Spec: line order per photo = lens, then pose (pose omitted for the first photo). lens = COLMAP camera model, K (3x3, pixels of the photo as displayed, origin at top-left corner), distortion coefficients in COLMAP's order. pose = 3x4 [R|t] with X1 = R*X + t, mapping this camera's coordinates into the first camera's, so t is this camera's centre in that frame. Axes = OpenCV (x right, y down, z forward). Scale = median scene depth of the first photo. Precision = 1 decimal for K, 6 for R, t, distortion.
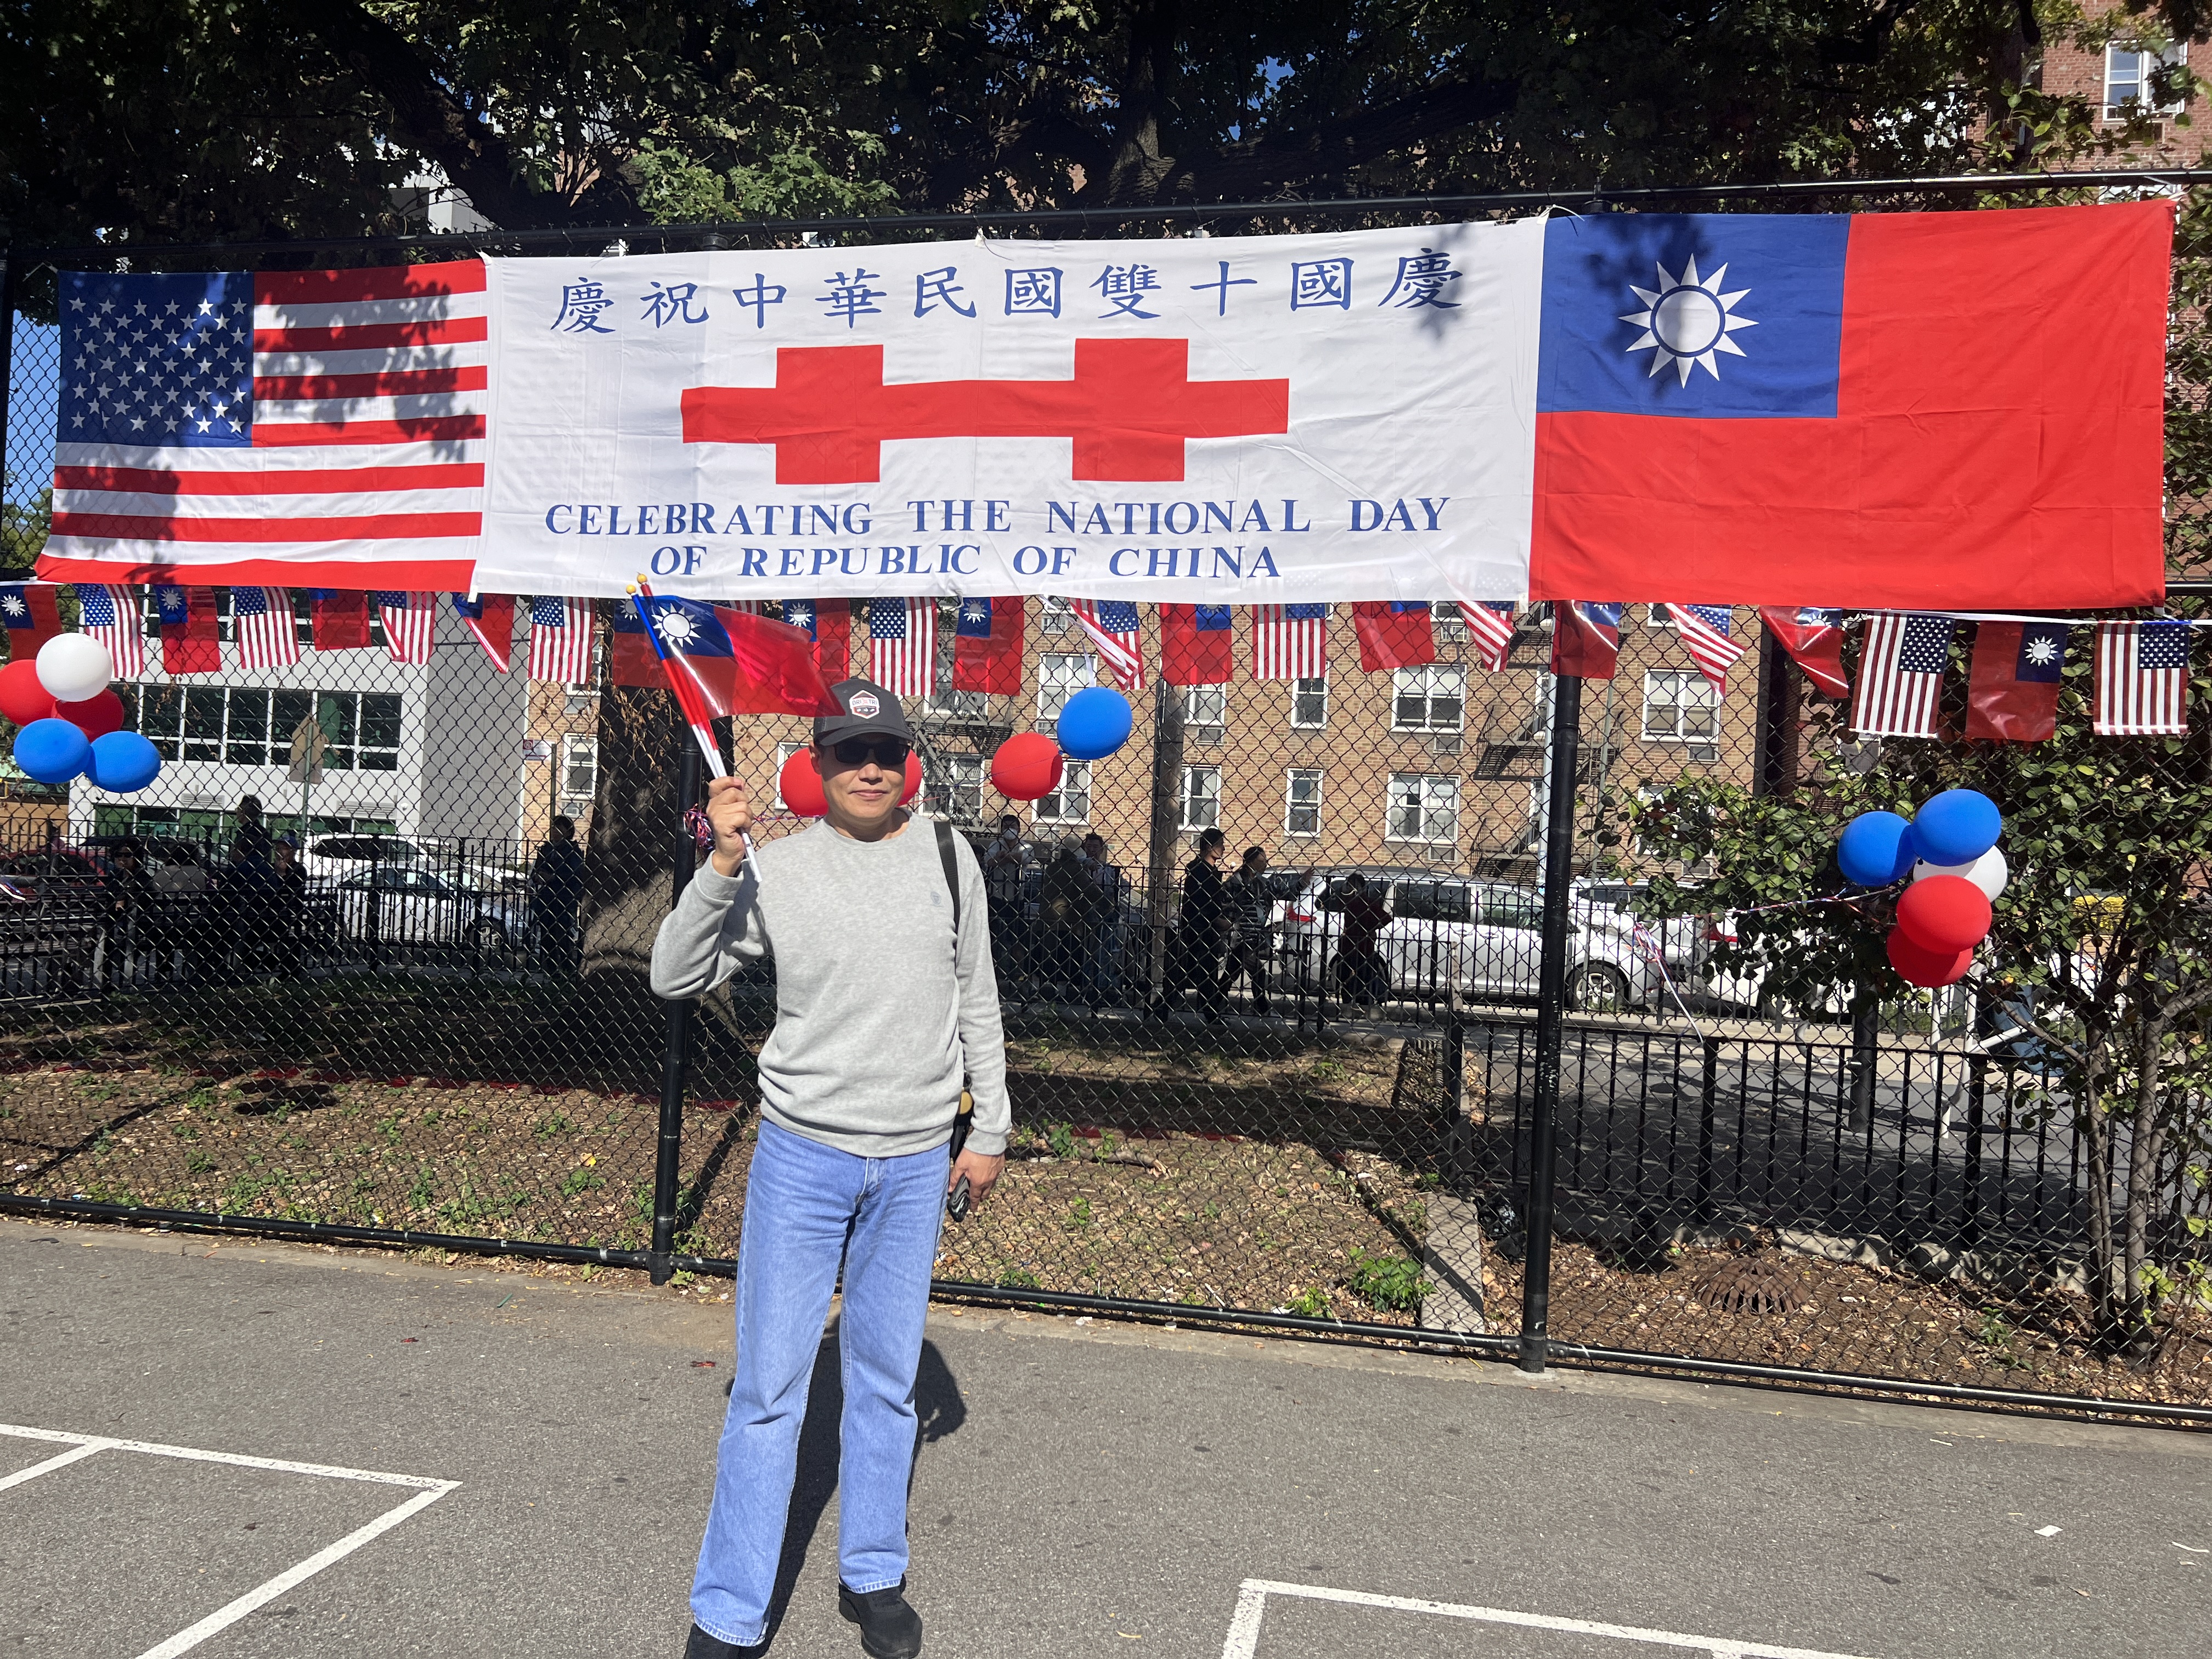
lens RADIAL K [[1666.0, 0, 1106.0], [0, 1666.0, 829.5], [0, 0, 1]] dist [0.056185, -0.055635]
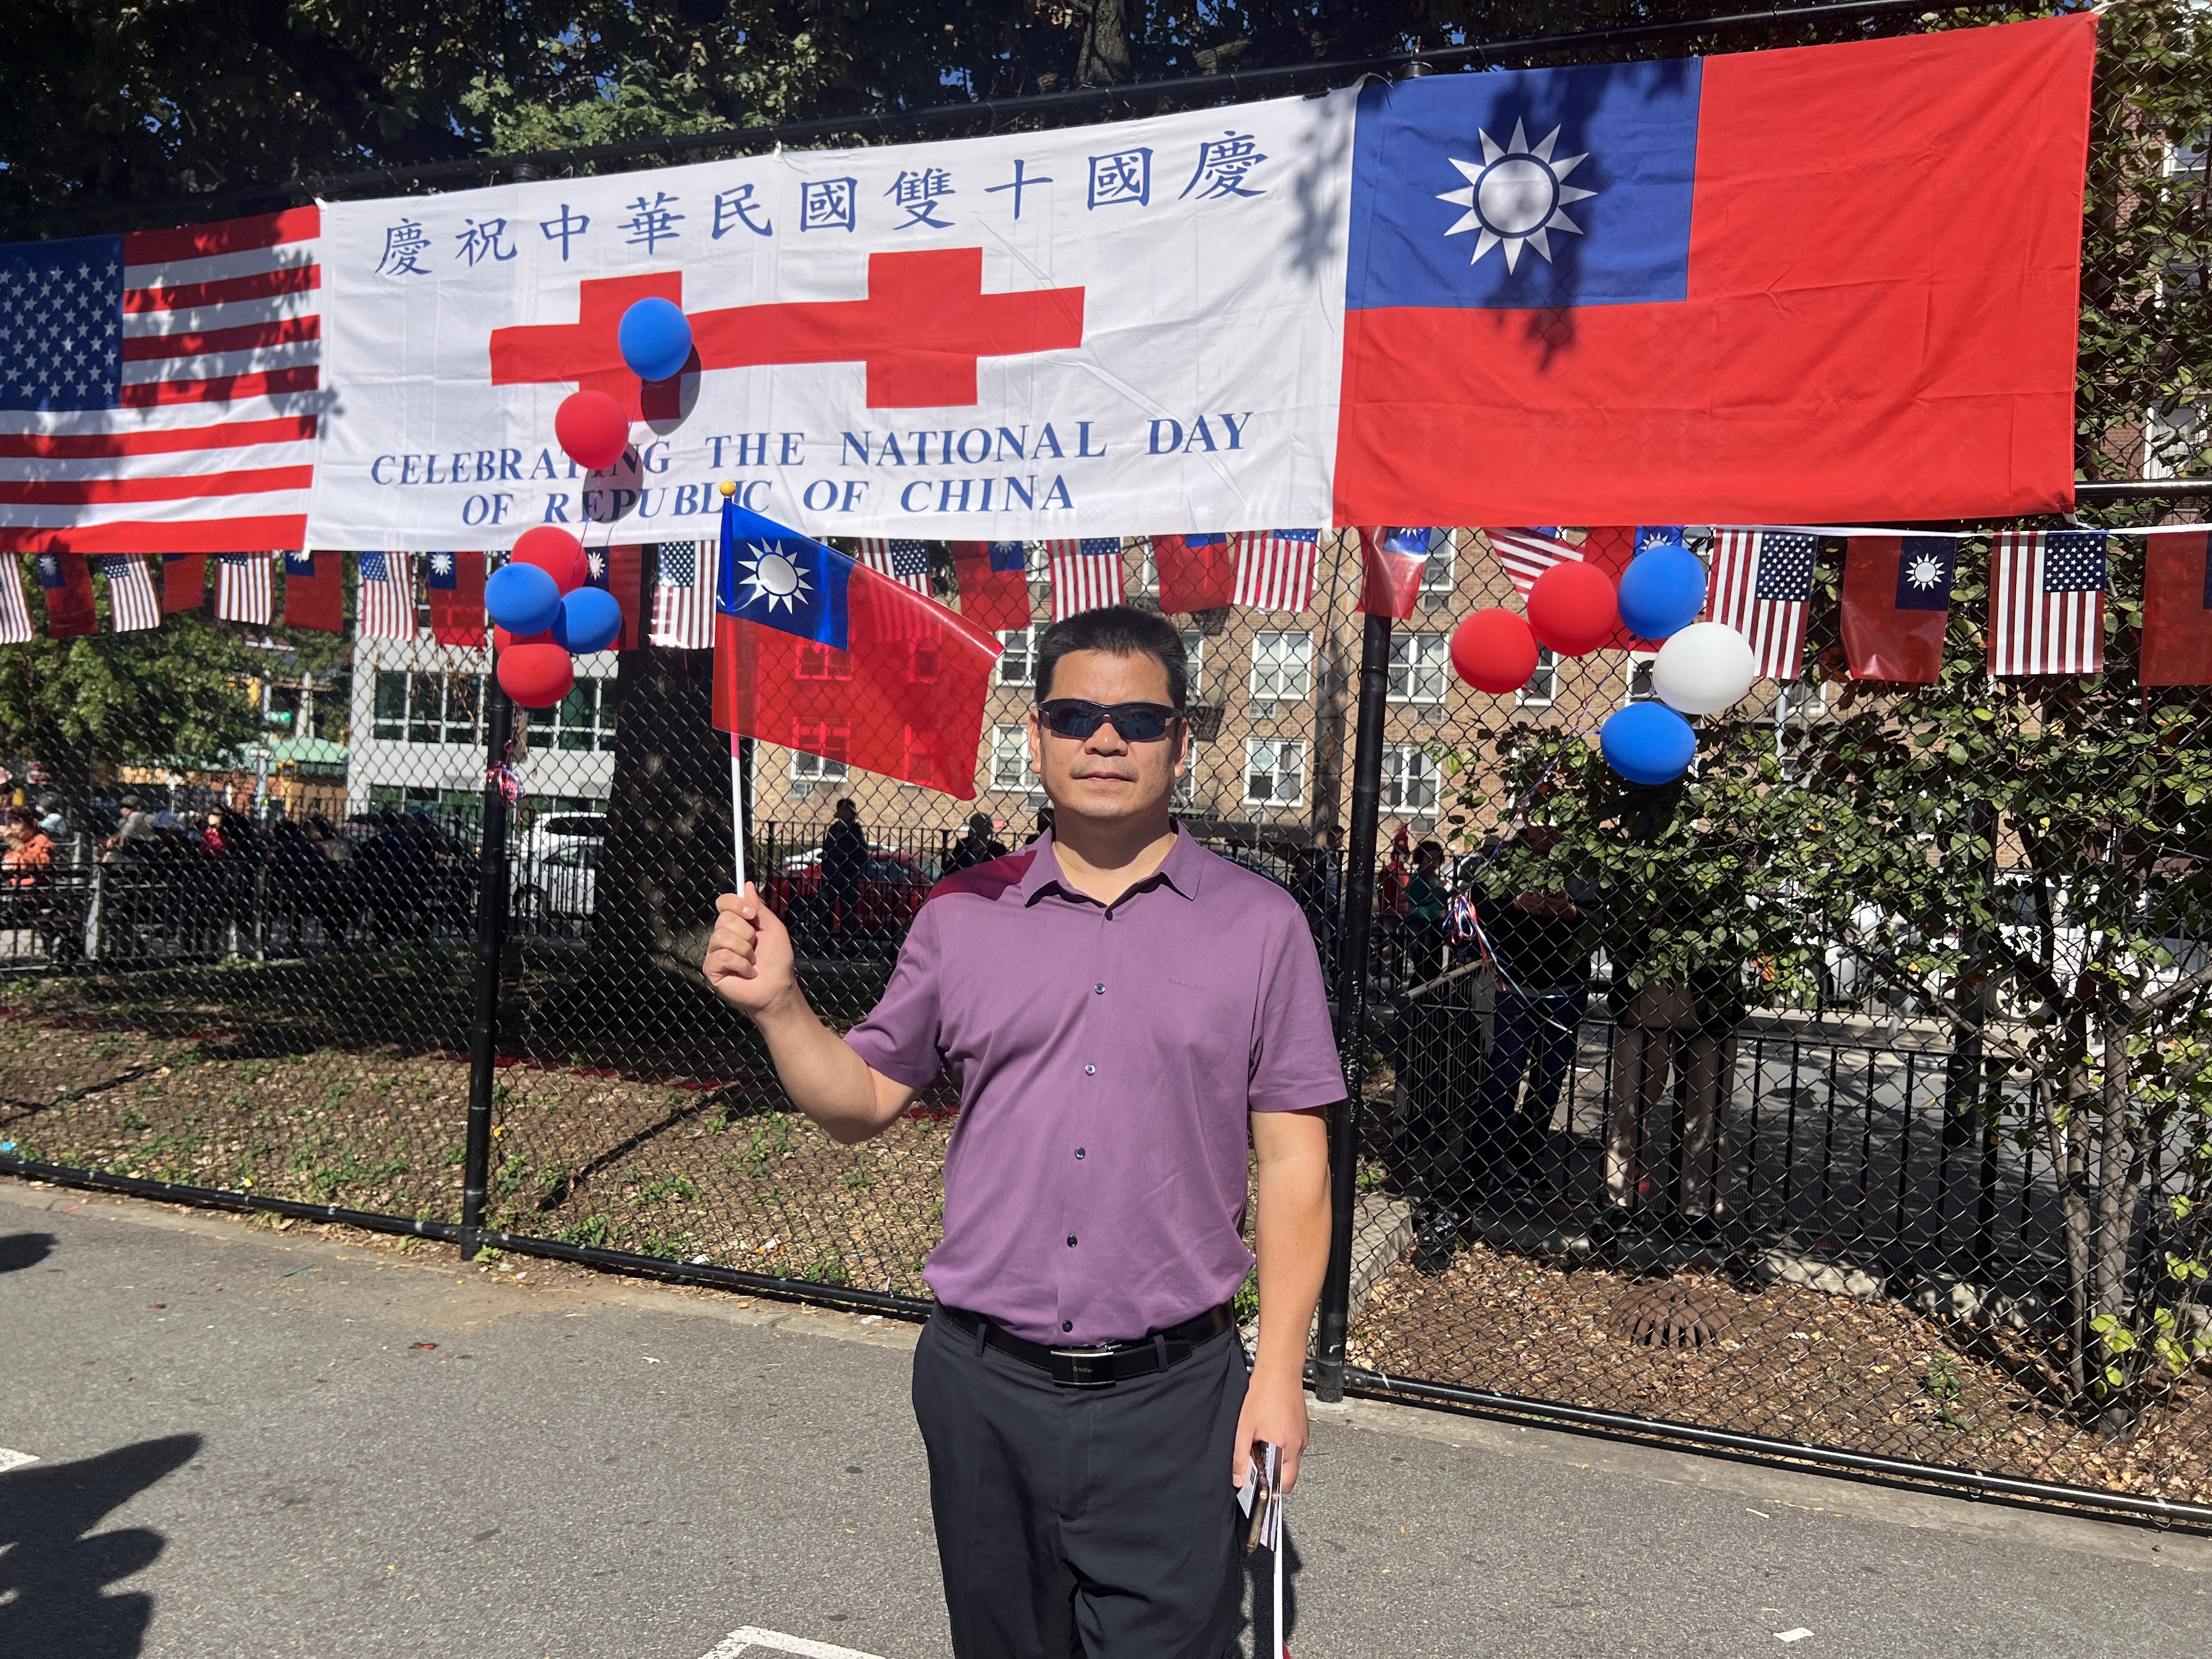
lens RADIAL K [[1682.3, 0, 1105.8], [0, 1682.3, 836.4], [0, 0, 1]] dist [0.024544, -0.005432]
pose [[0.987901, 0.005283, -0.154994, 0.260005], [-0.003060, 0.999889, 0.014574, 0.012395], [0.155054, -0.013923, 0.987808, 0.102987]]
